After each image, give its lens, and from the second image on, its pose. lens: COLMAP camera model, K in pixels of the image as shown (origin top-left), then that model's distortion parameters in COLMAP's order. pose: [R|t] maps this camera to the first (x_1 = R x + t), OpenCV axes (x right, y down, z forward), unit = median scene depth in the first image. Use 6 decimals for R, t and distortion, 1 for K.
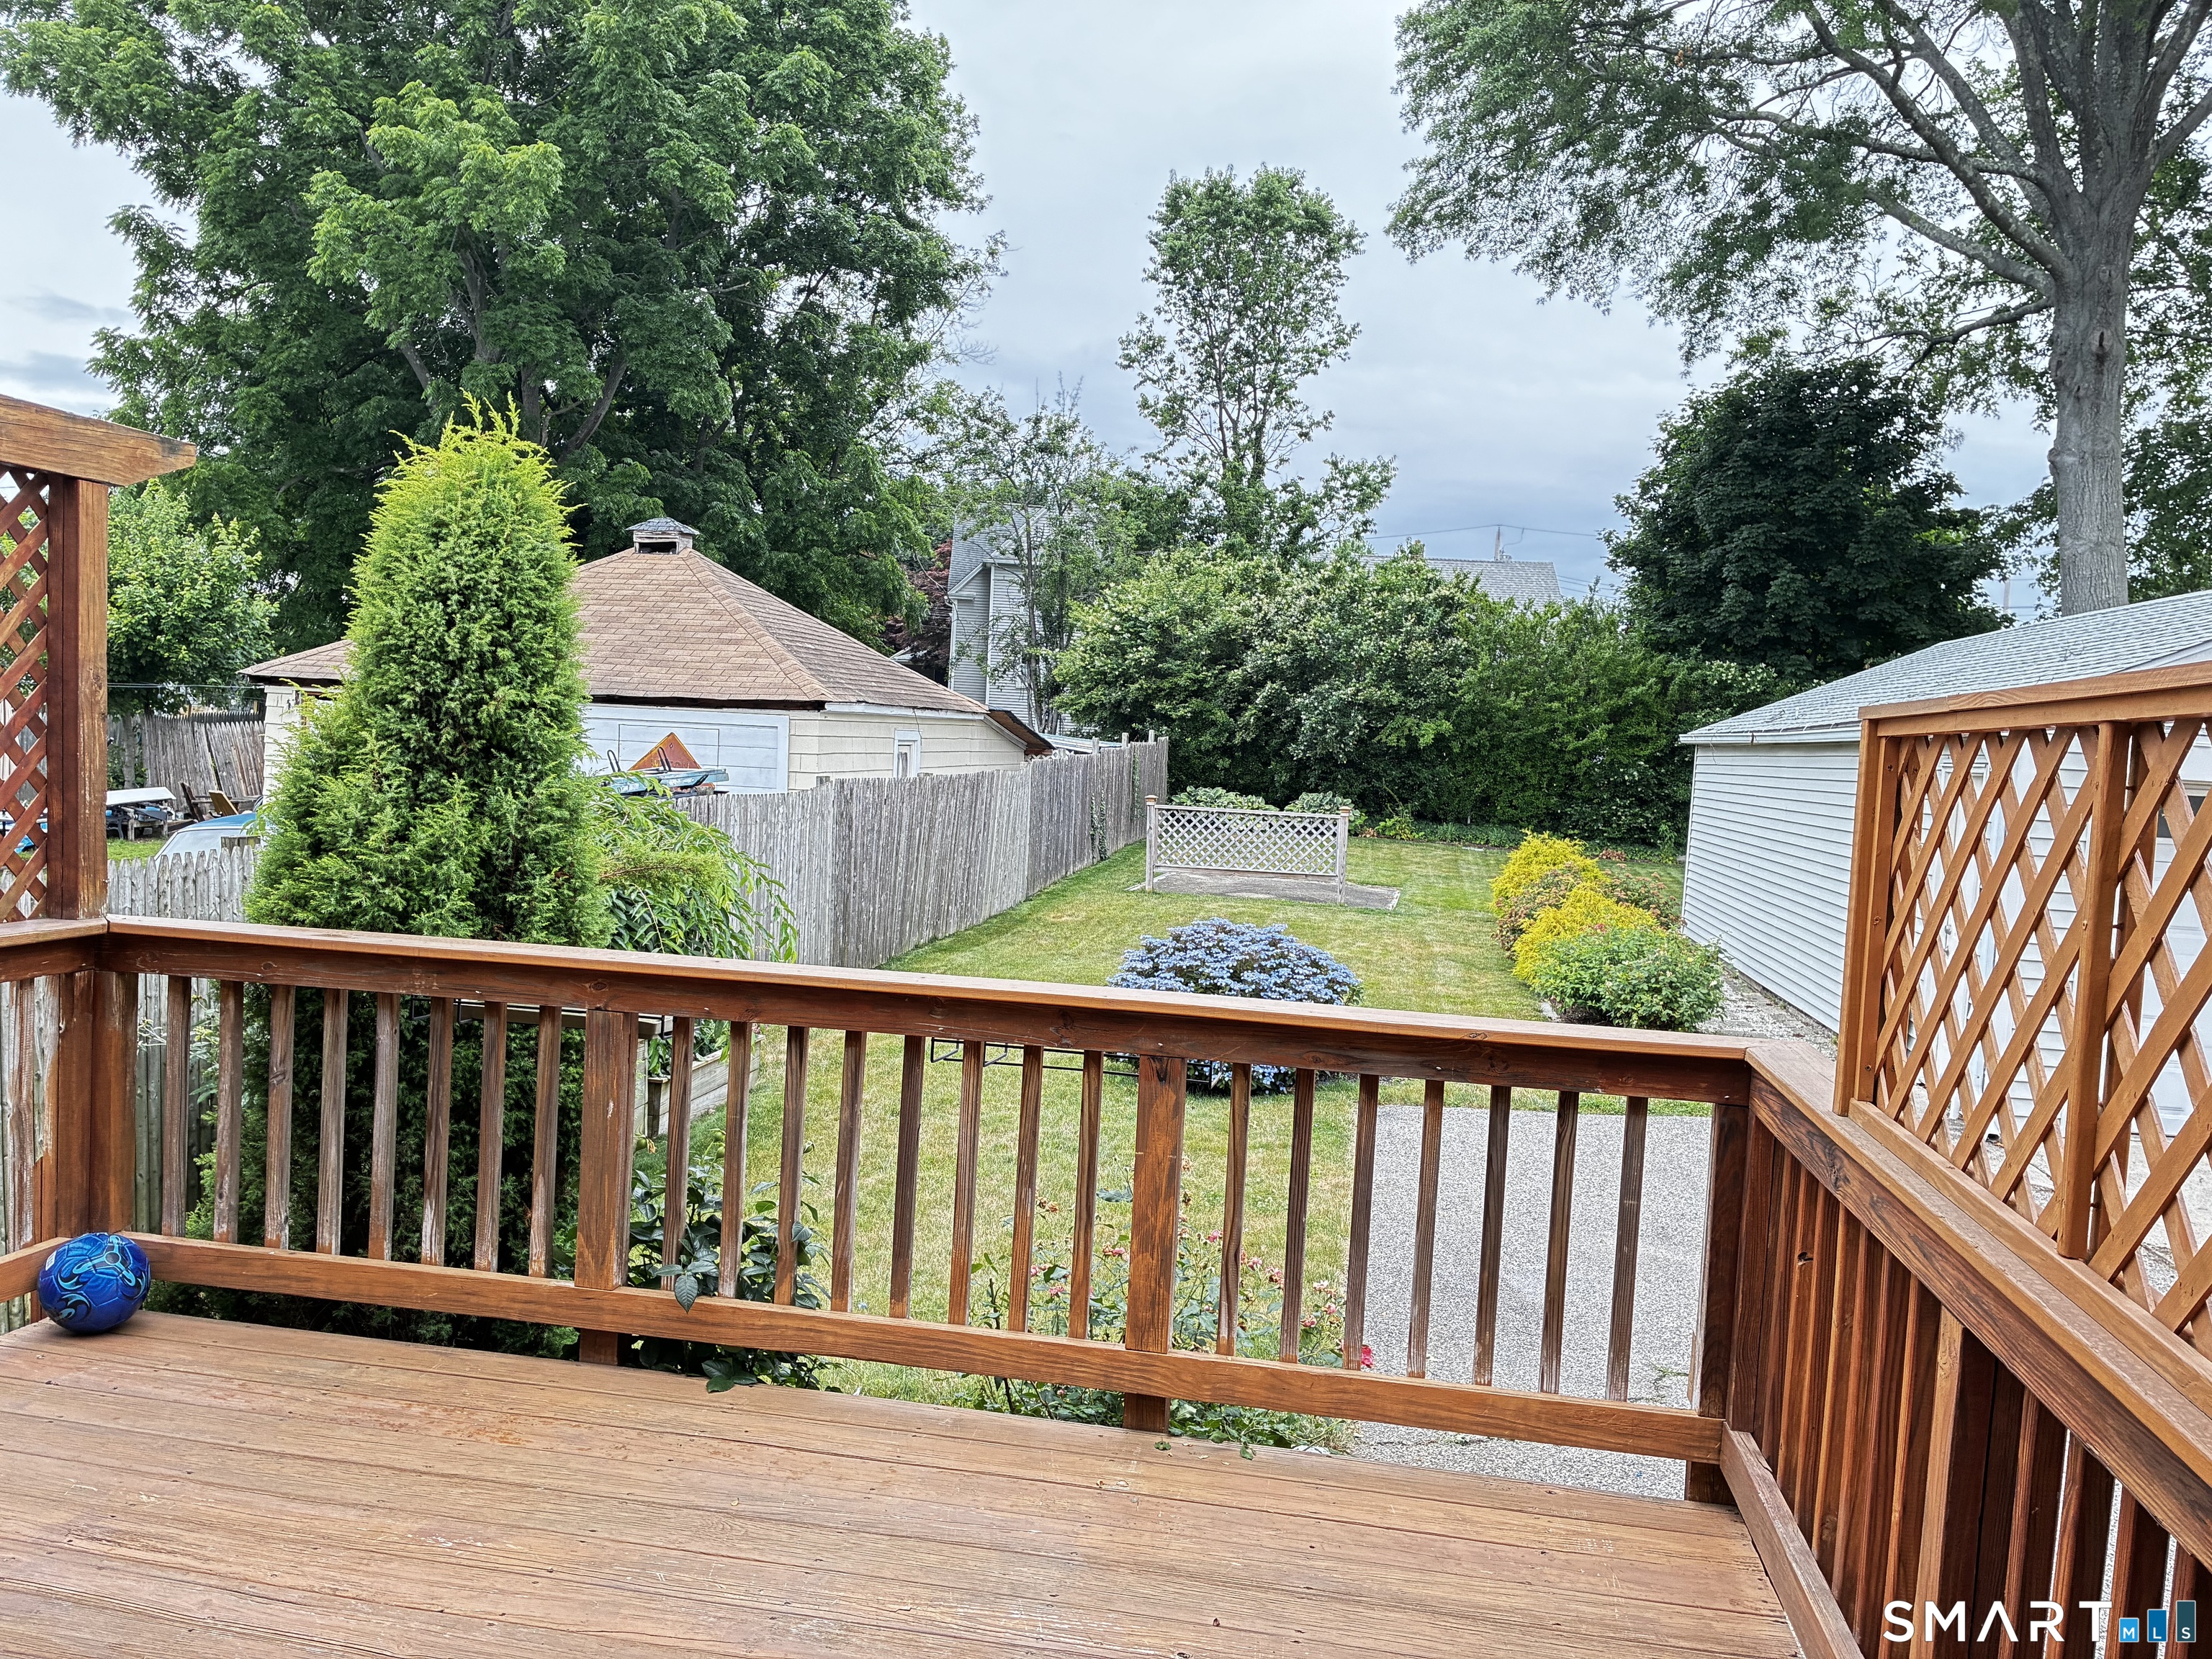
lens RADIAL K [[1670.3, 0, 1112.2], [0, 1670.3, 843.8], [0, 0, 1]] dist [0.047482, -0.069898]
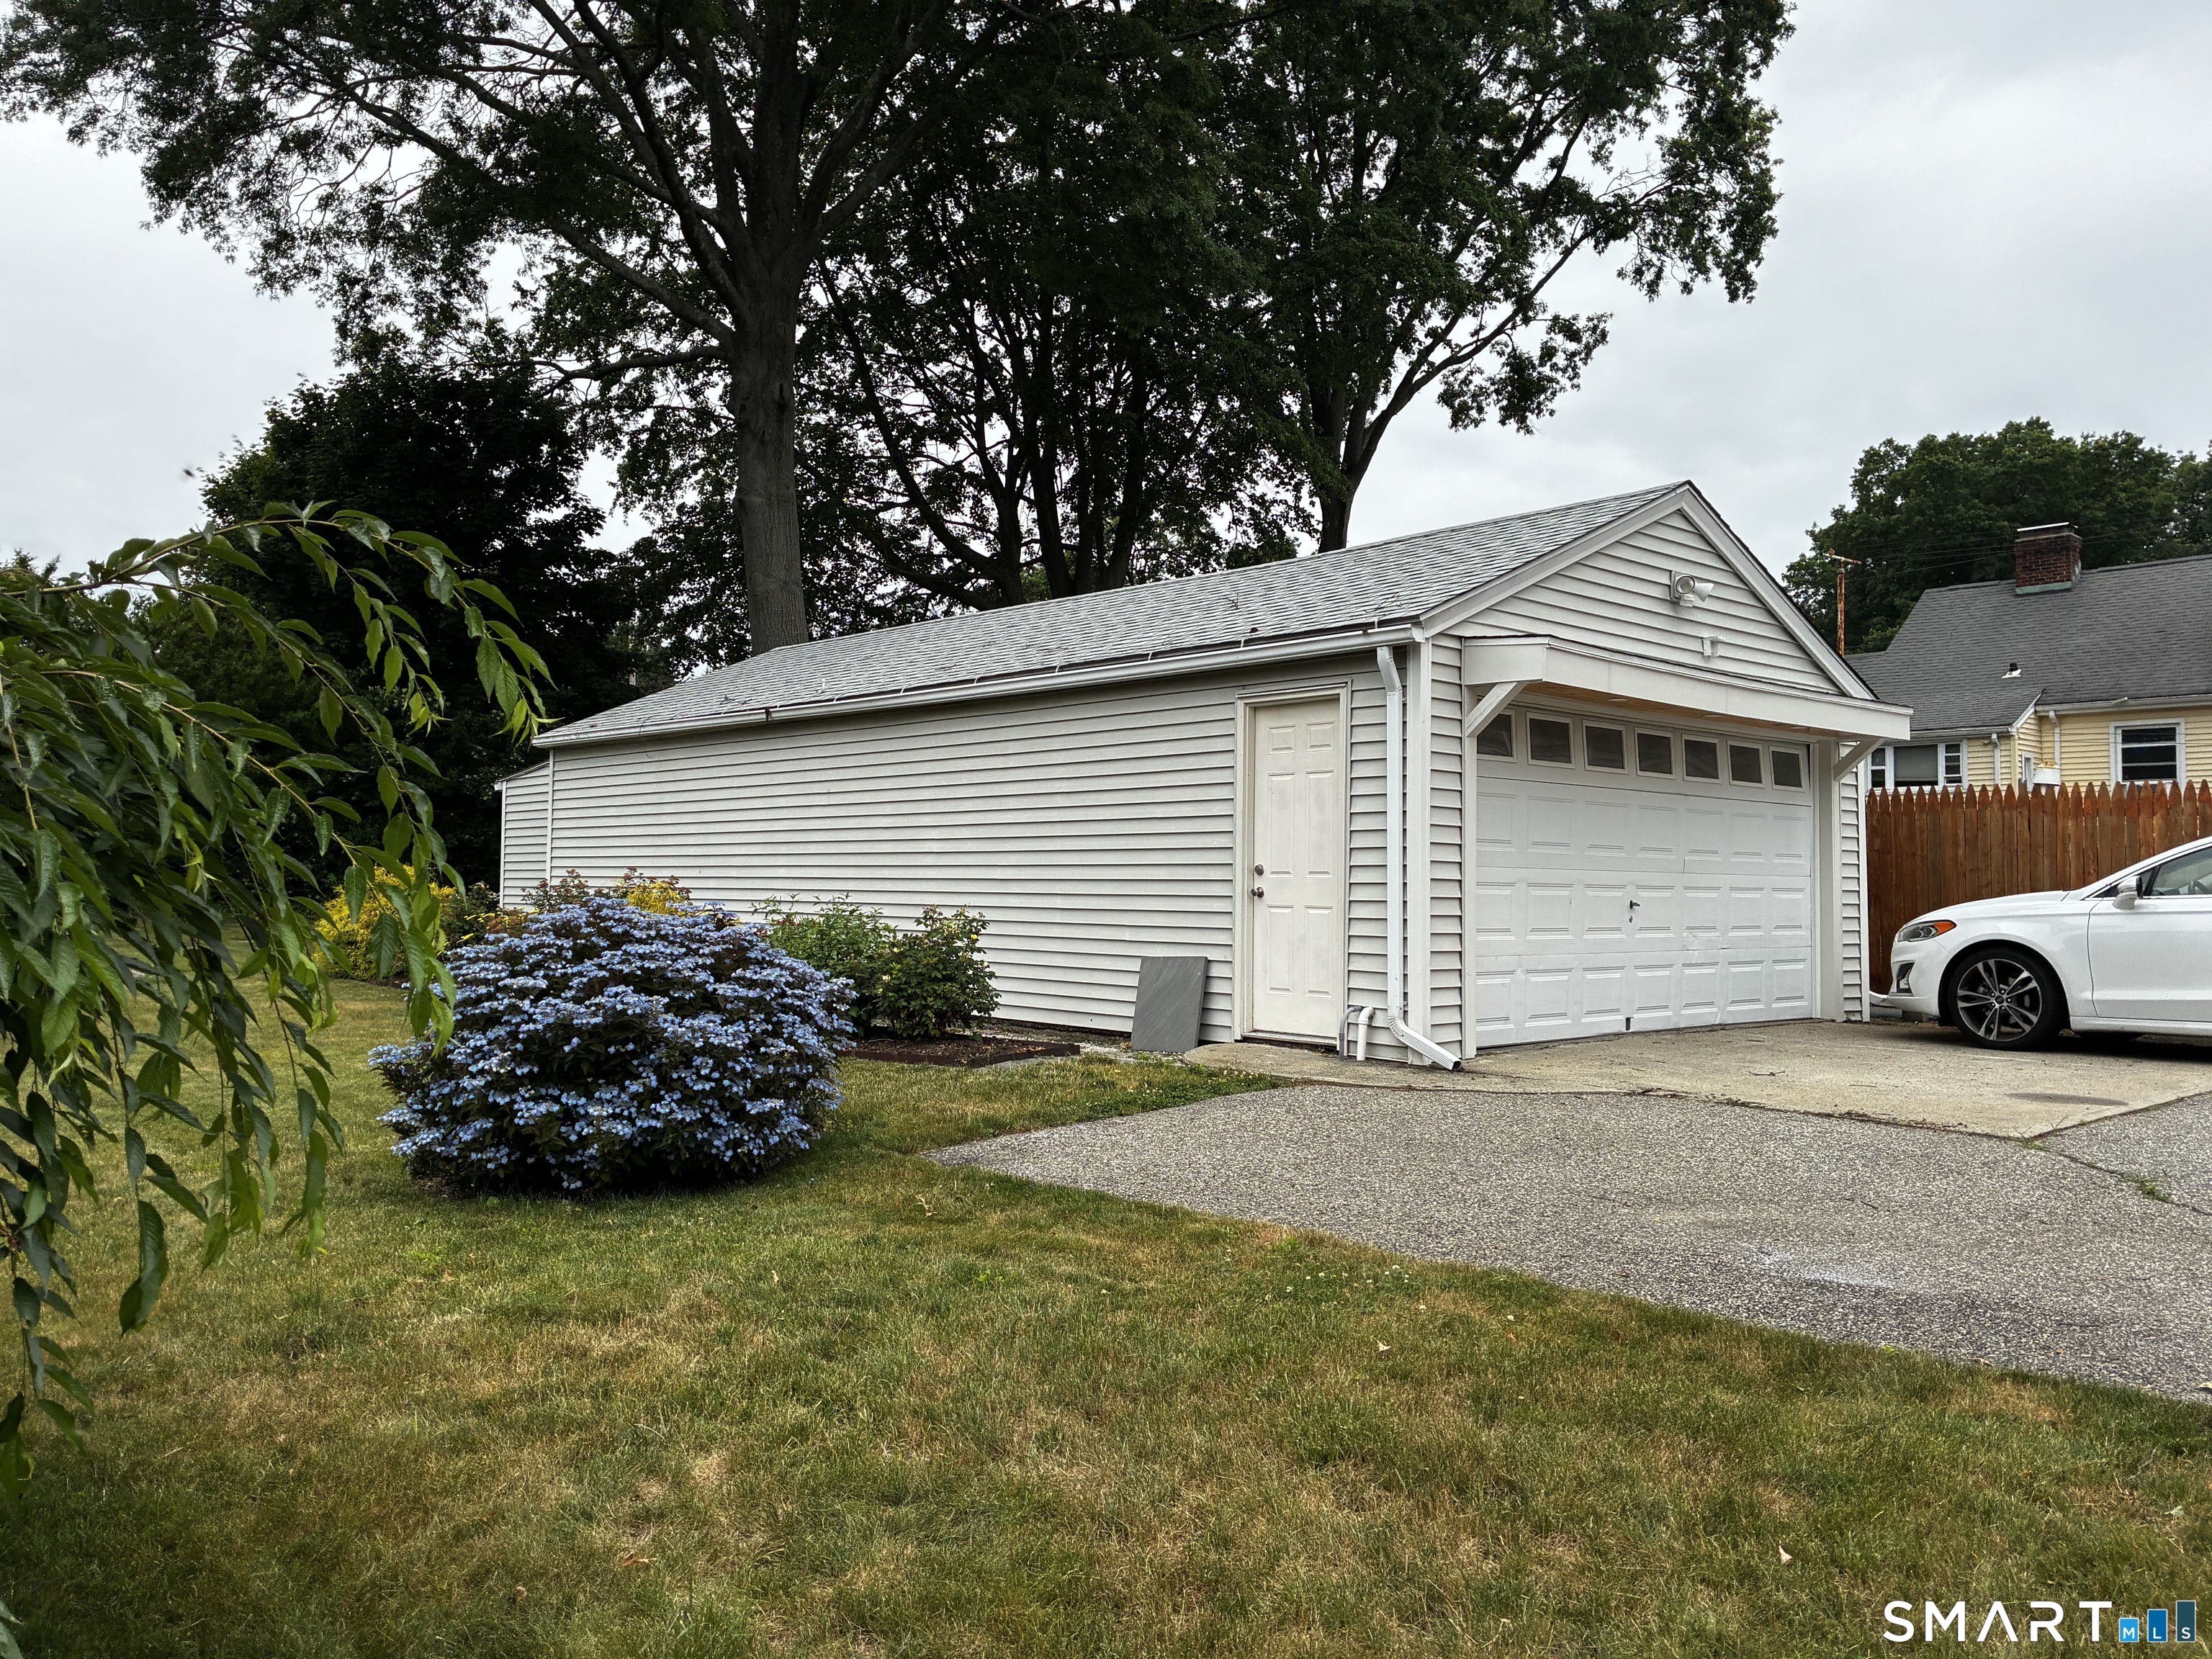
lens RADIAL K [[1670.3, 0, 1109.1], [0, 1670.3, 827.8], [0, 0, 1]] dist [0.047482, -0.069898]
pose [[0.610328, -0.015544, 0.791996, -0.098953], [0.066951, 0.997242, -0.032022, 0.017526], [-0.789314, 0.072569, 0.609686, 0.166226]]
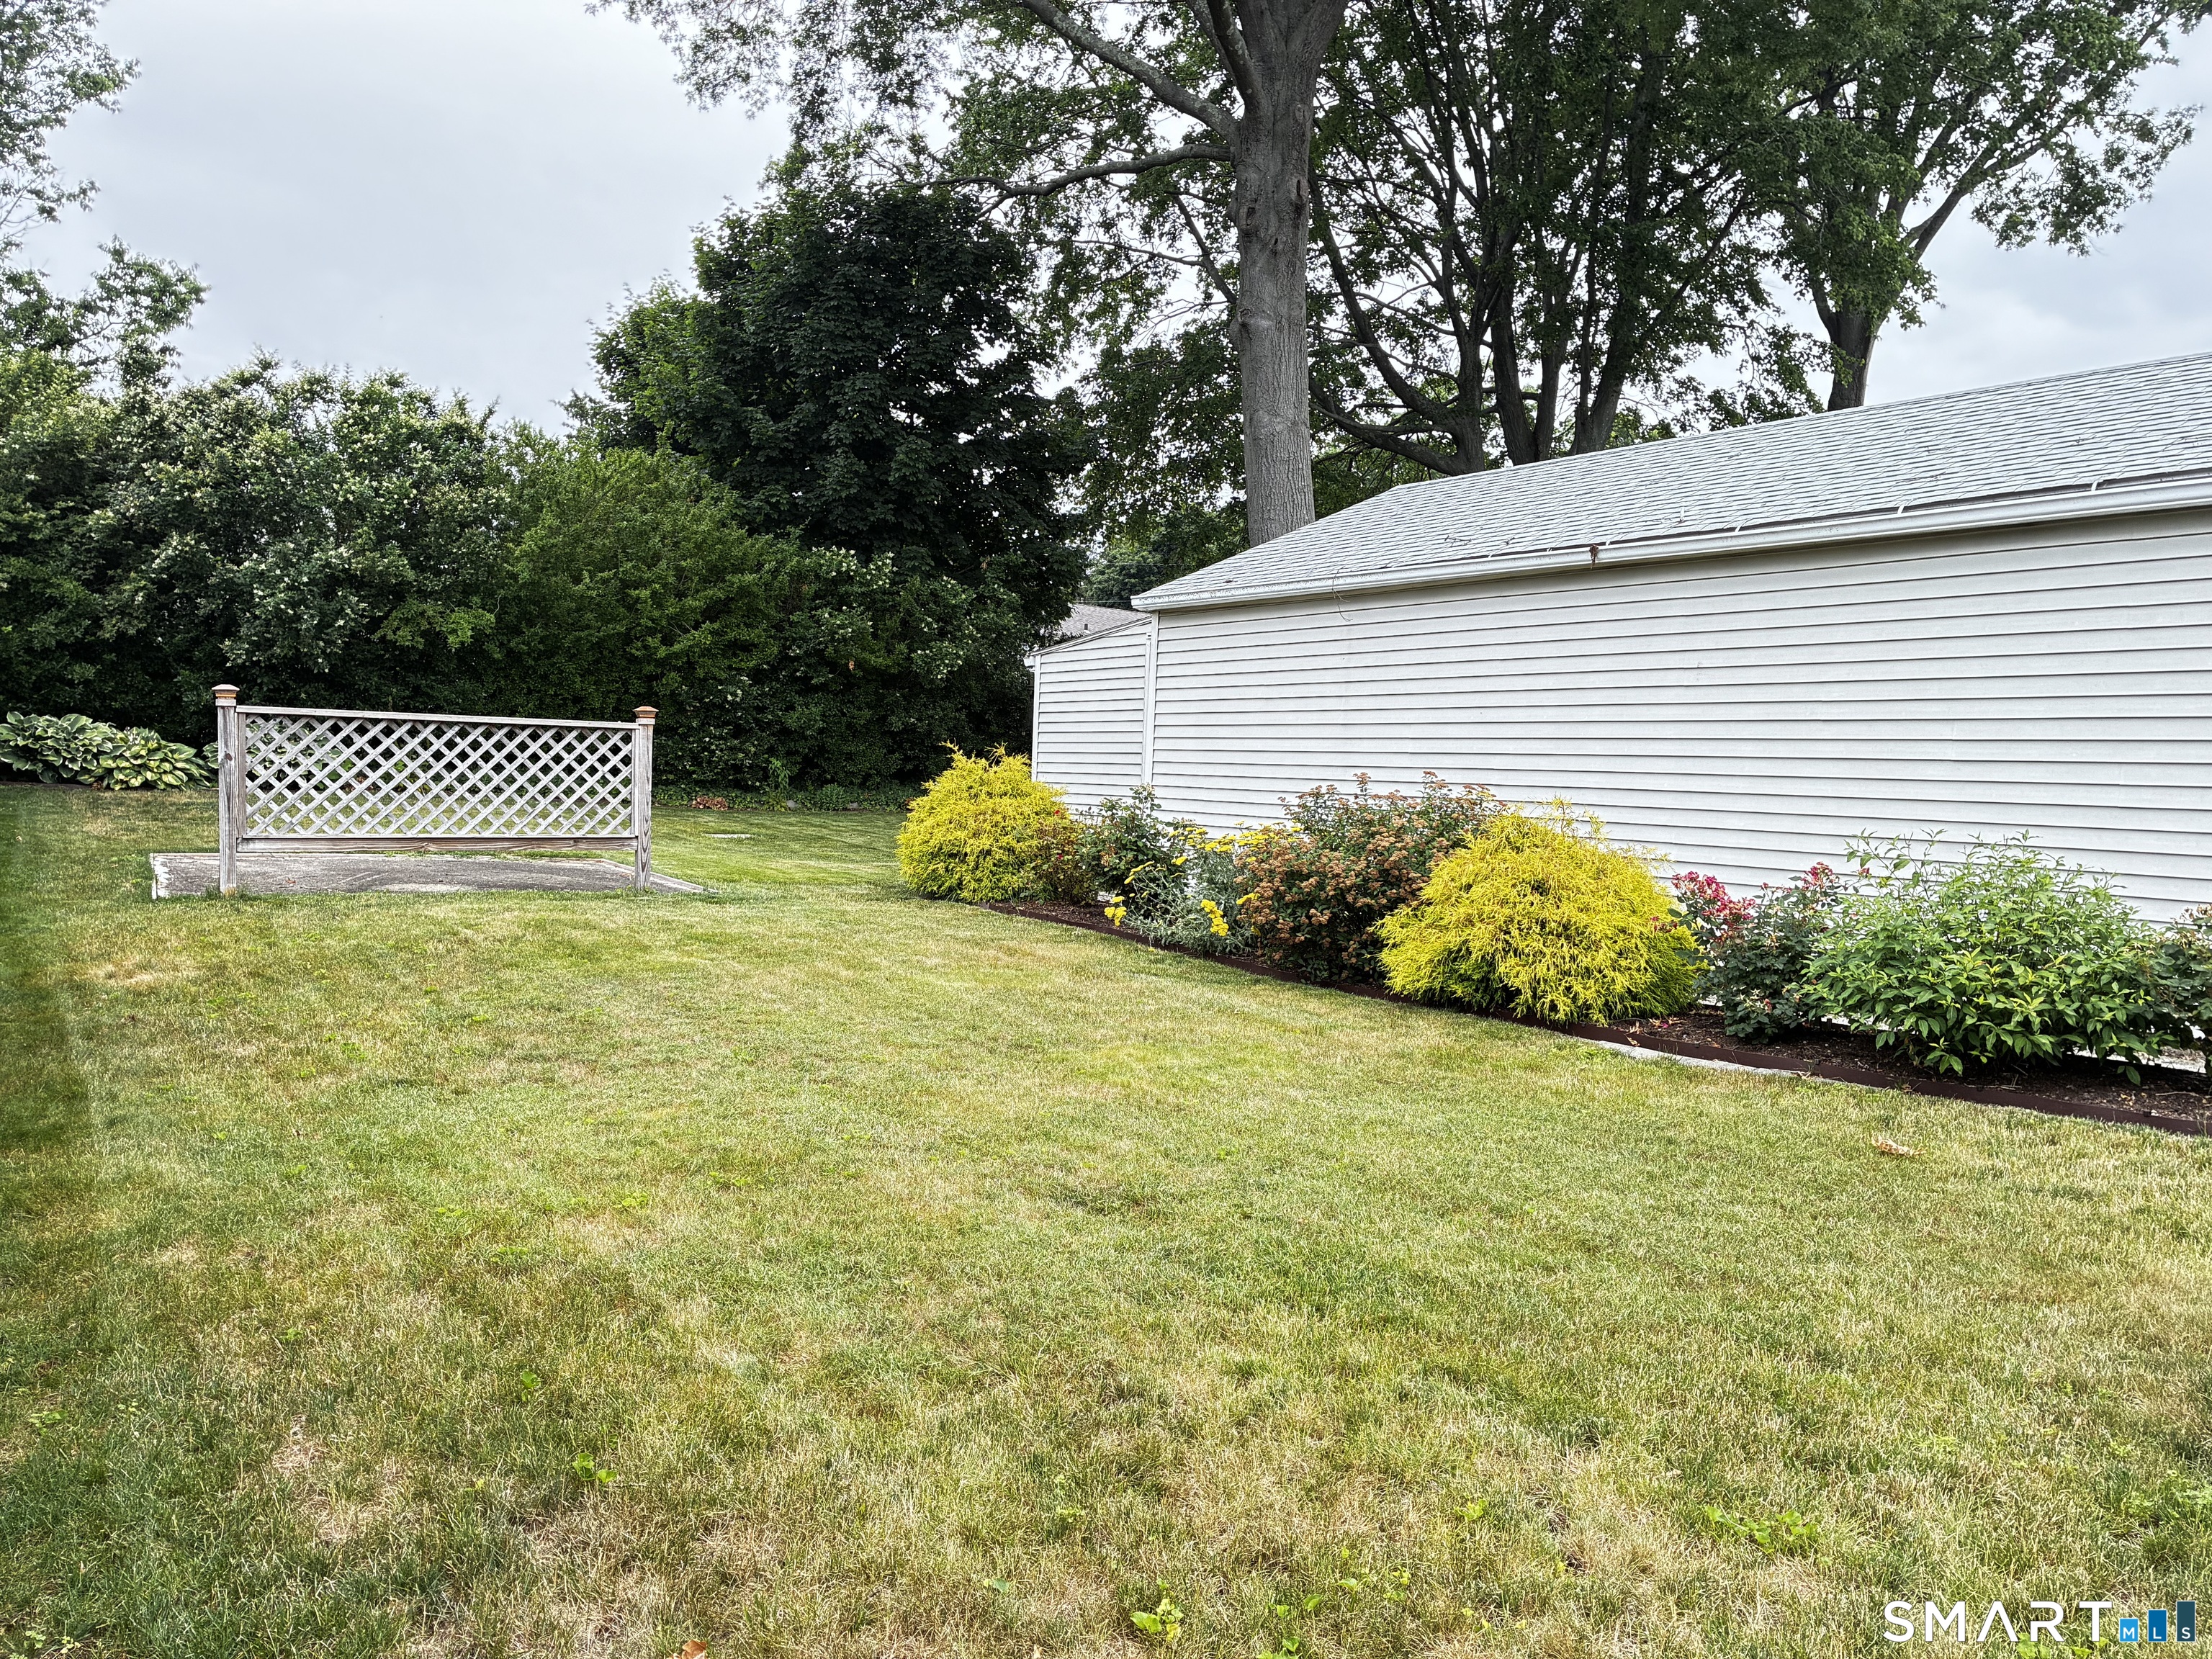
lens RADIAL K [[1670.3, 0, 1086.5], [0, 1670.3, 805.8], [0, 0, 1]] dist [0.047482, -0.069898]
pose [[0.723815, -0.038786, 0.688903, -0.085215], [0.042917, 0.999016, 0.011153, 0.006092], [-0.688658, 0.021493, 0.724768, 0.349262]]
